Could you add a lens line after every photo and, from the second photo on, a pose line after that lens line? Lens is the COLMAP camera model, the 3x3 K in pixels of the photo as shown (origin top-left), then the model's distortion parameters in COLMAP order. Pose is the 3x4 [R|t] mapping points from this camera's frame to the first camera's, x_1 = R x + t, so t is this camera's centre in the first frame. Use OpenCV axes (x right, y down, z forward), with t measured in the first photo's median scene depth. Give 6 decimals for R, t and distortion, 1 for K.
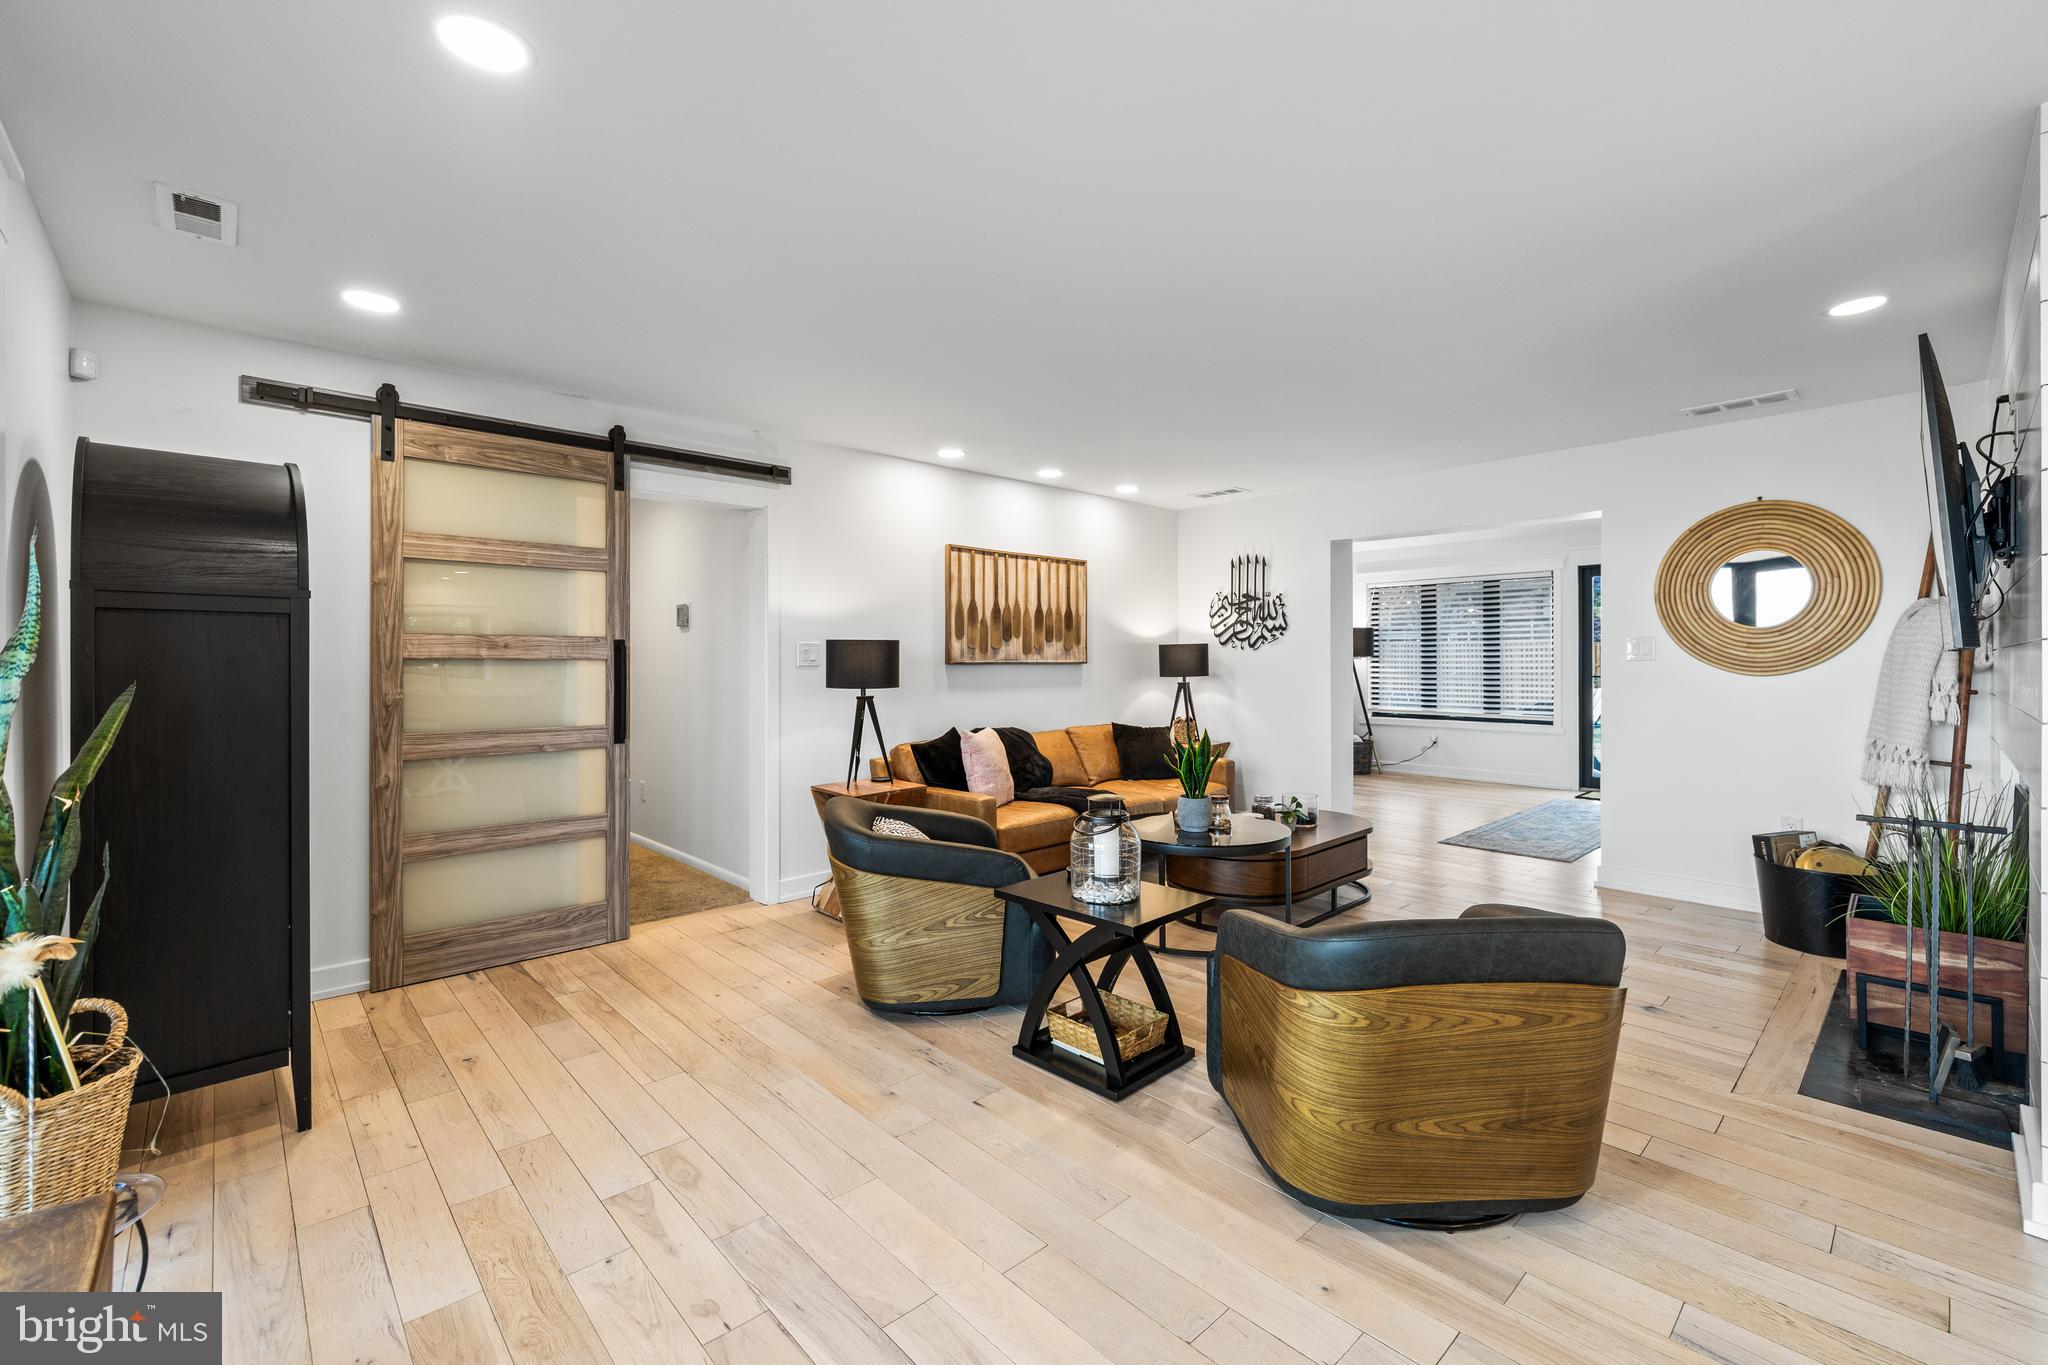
lens RADIAL K [[867.3, 0, 1031.0], [0, 867.3, 664.9], [0, 0, 1]] dist [0.001440, 0.000327]
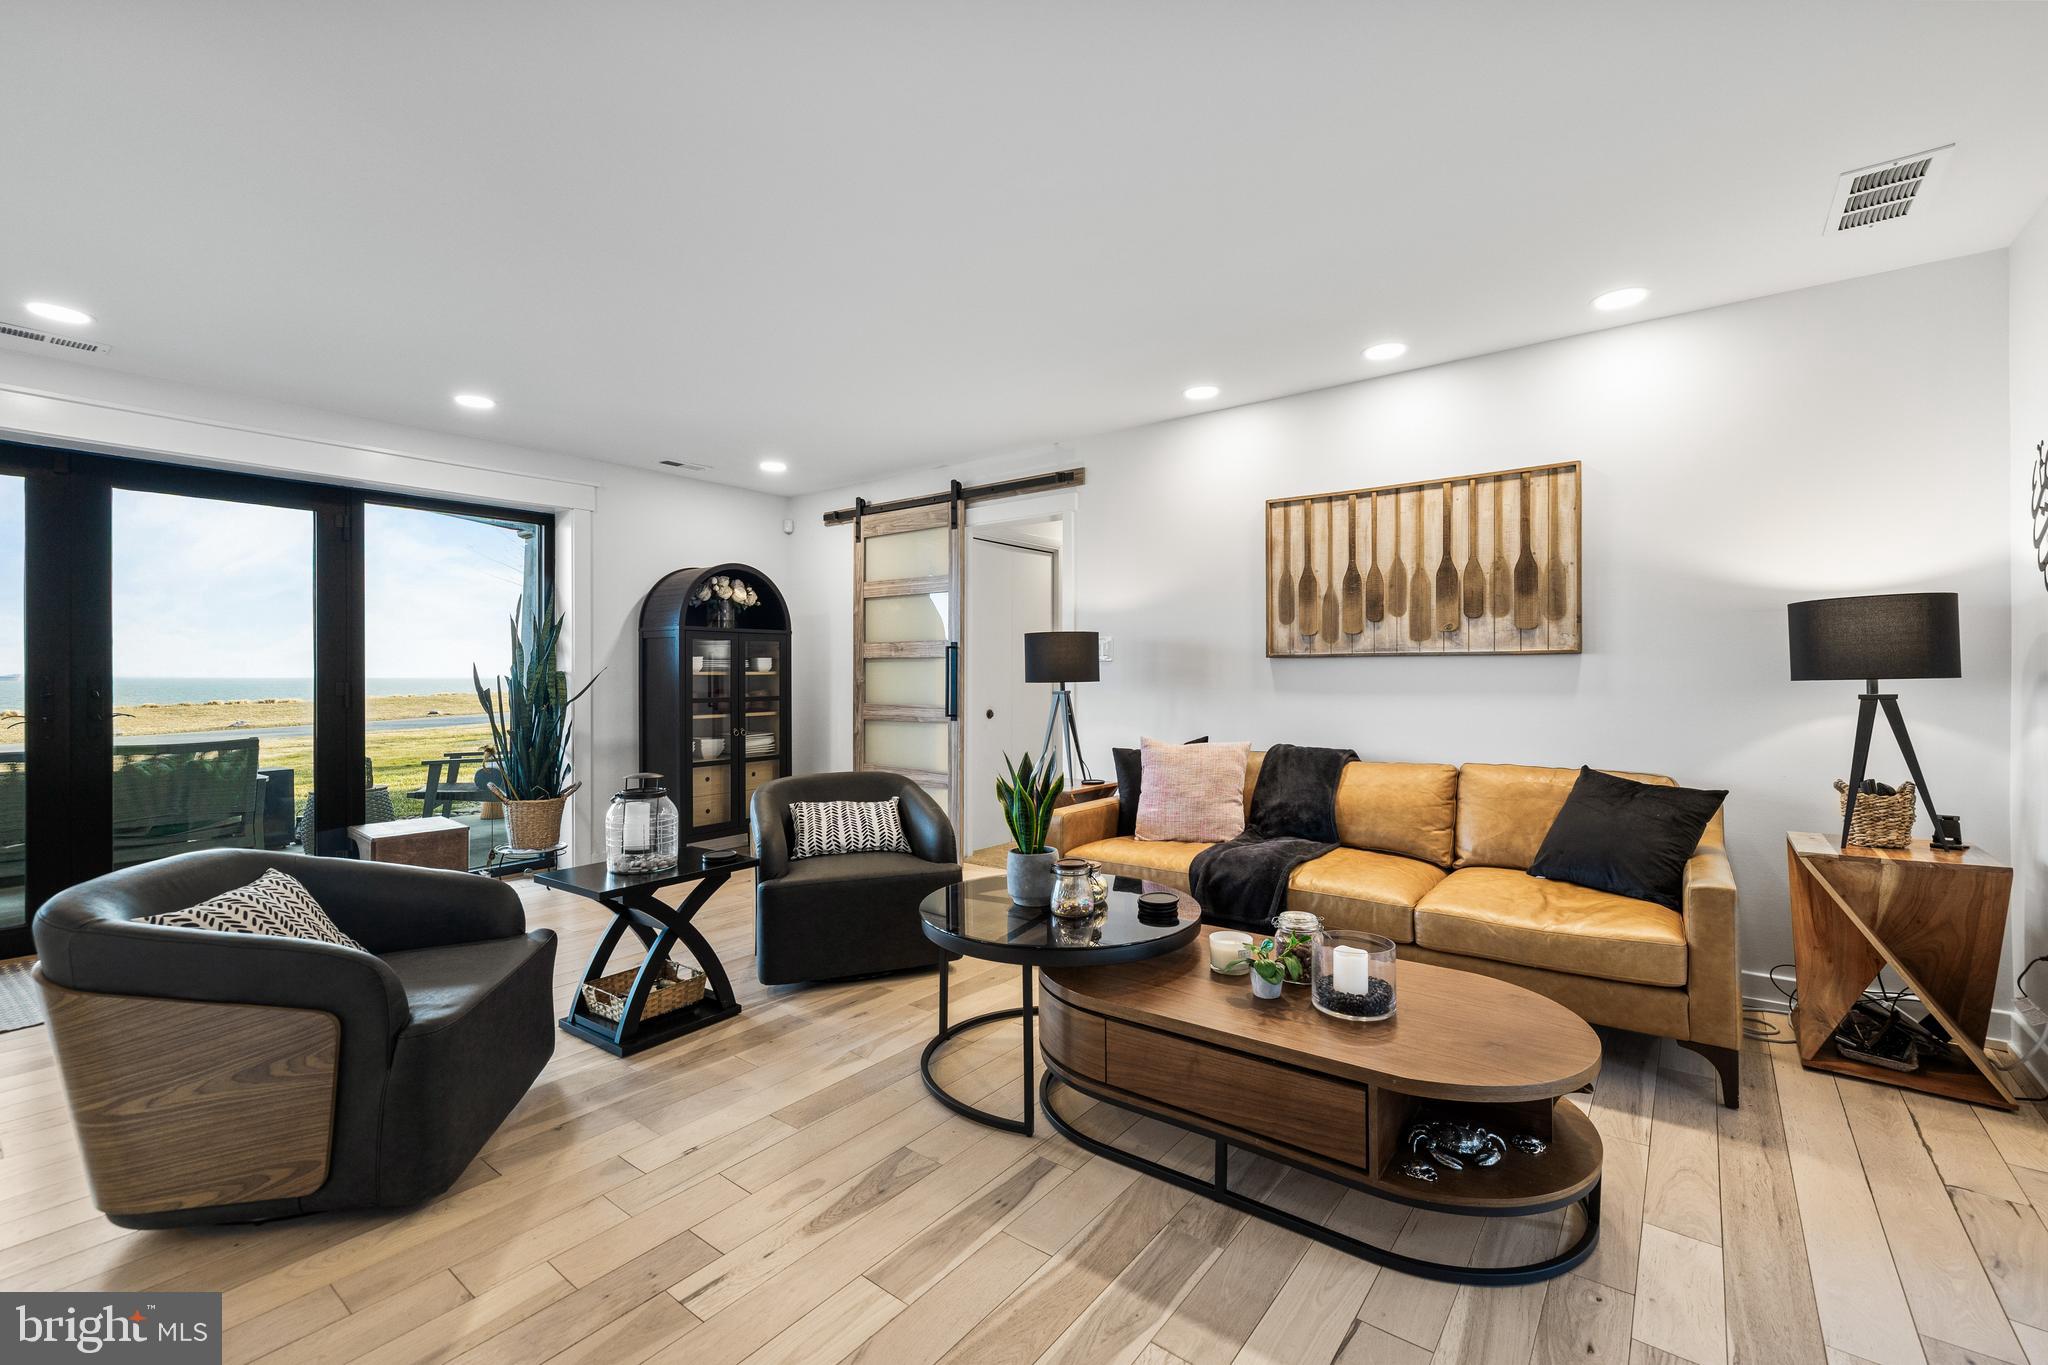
lens RADIAL K [[864.7, 0, 1030.0], [0, 864.7, 683.1], [0, 0, 1]] dist [0.002446, 0.000516]
pose [[0.158709, 0.012020, -0.987252, 0.843247], [-0.000950, 0.999927, 0.012021, 0.017301], [0.987325, -0.000970, 0.158709, 0.902201]]
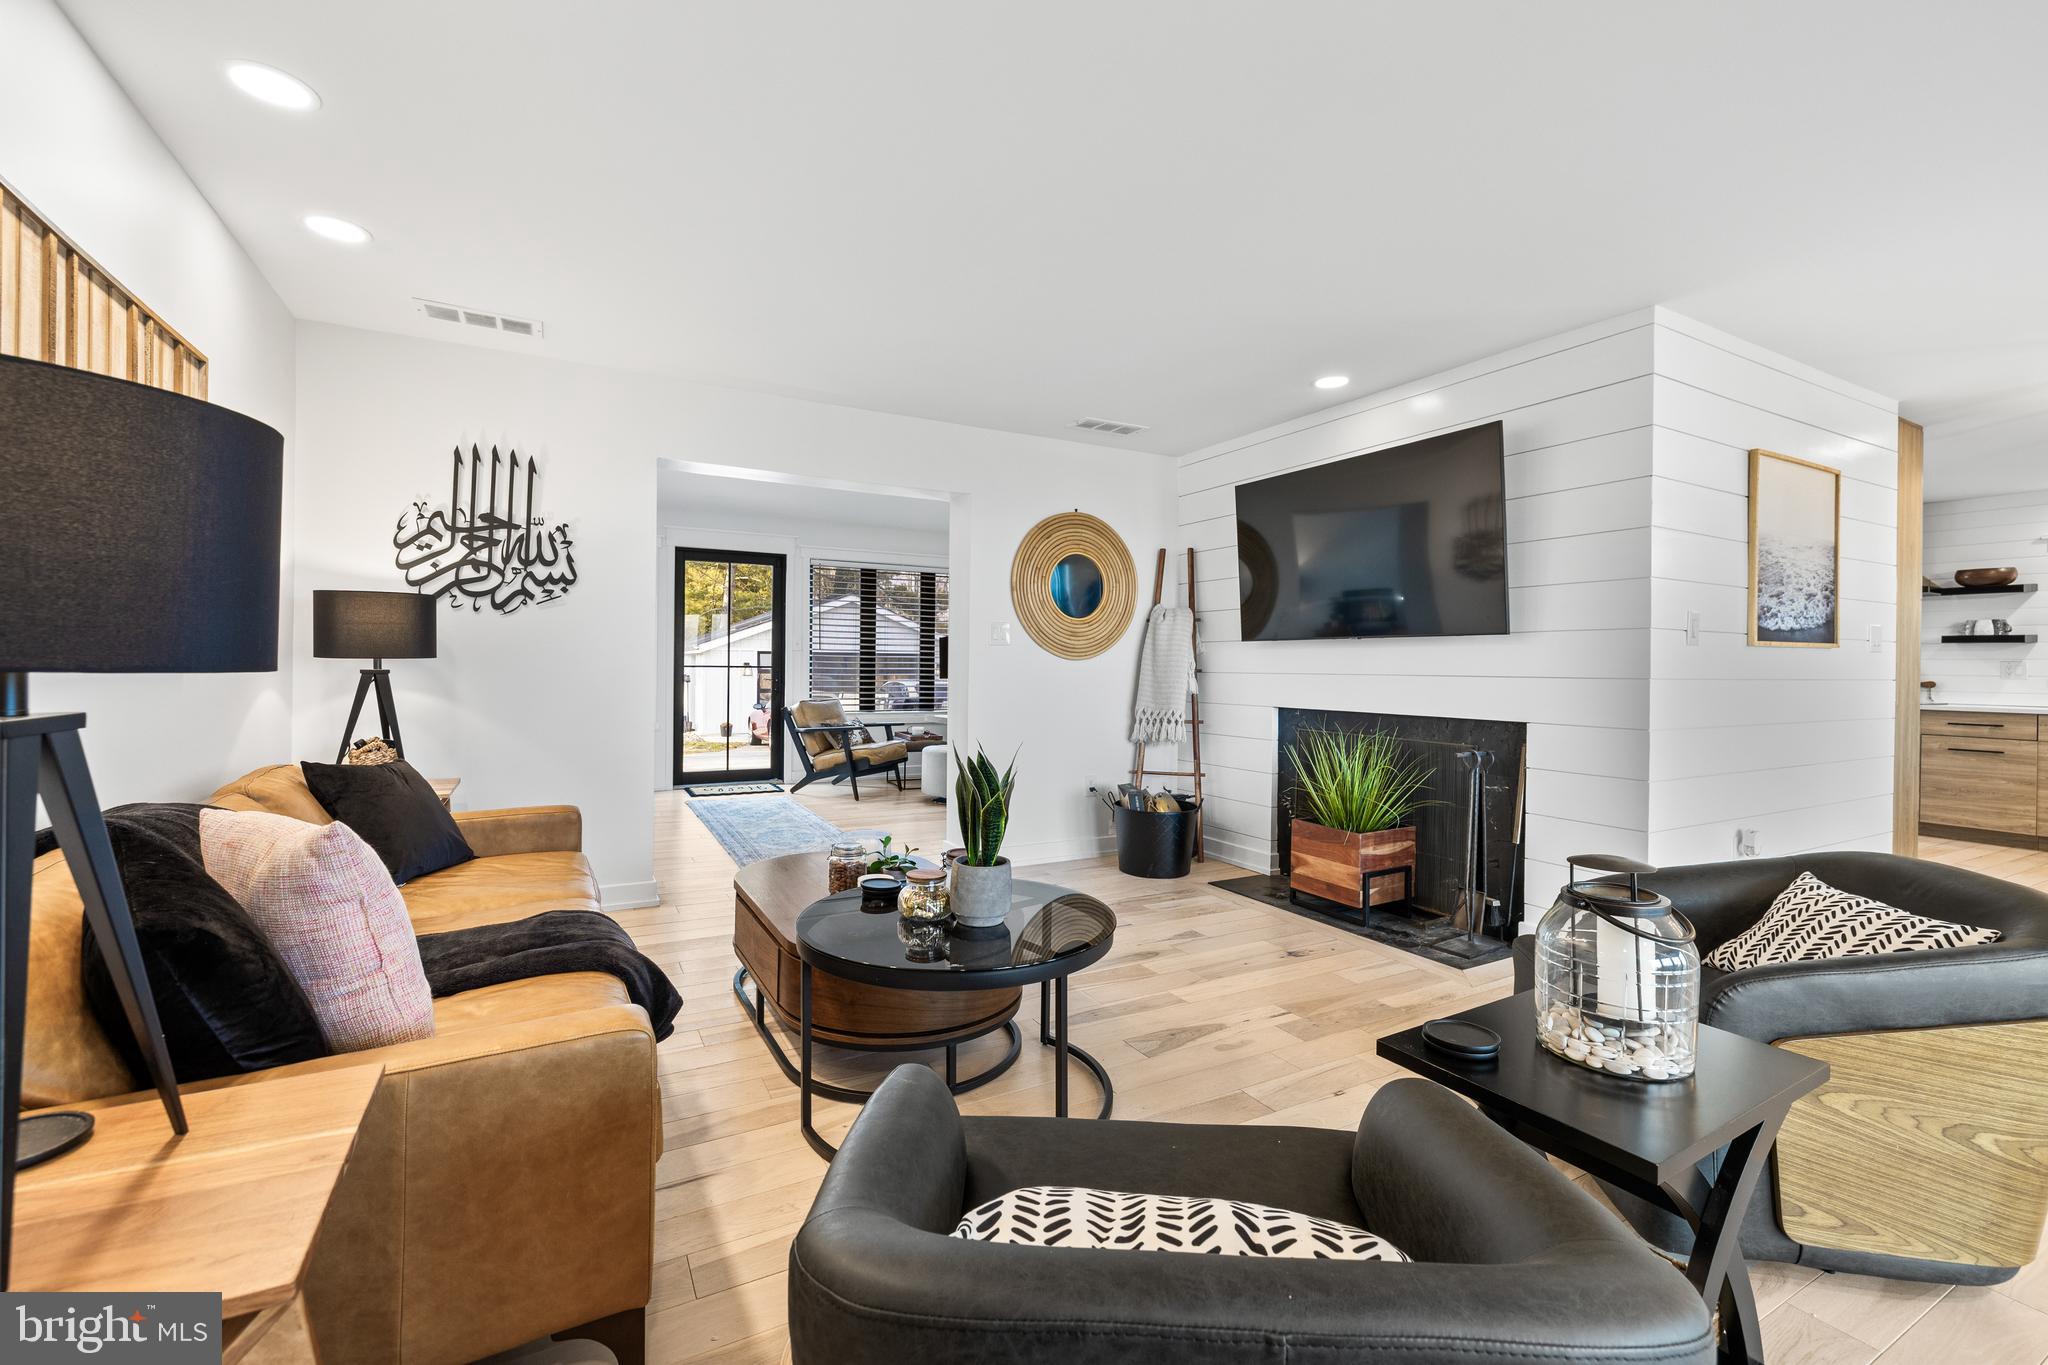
lens RADIAL K [[862.8, 0, 1029.5], [0, 862.8, 666.0], [0, 0, 1]] dist [0.000908, 0.000166]
pose [[0.248753, 0.005081, 0.968554, -0.349990], [-0.009148, 0.999954, -0.002896, 0.026624], [-0.968524, -0.008139, 0.248788, 0.838607]]
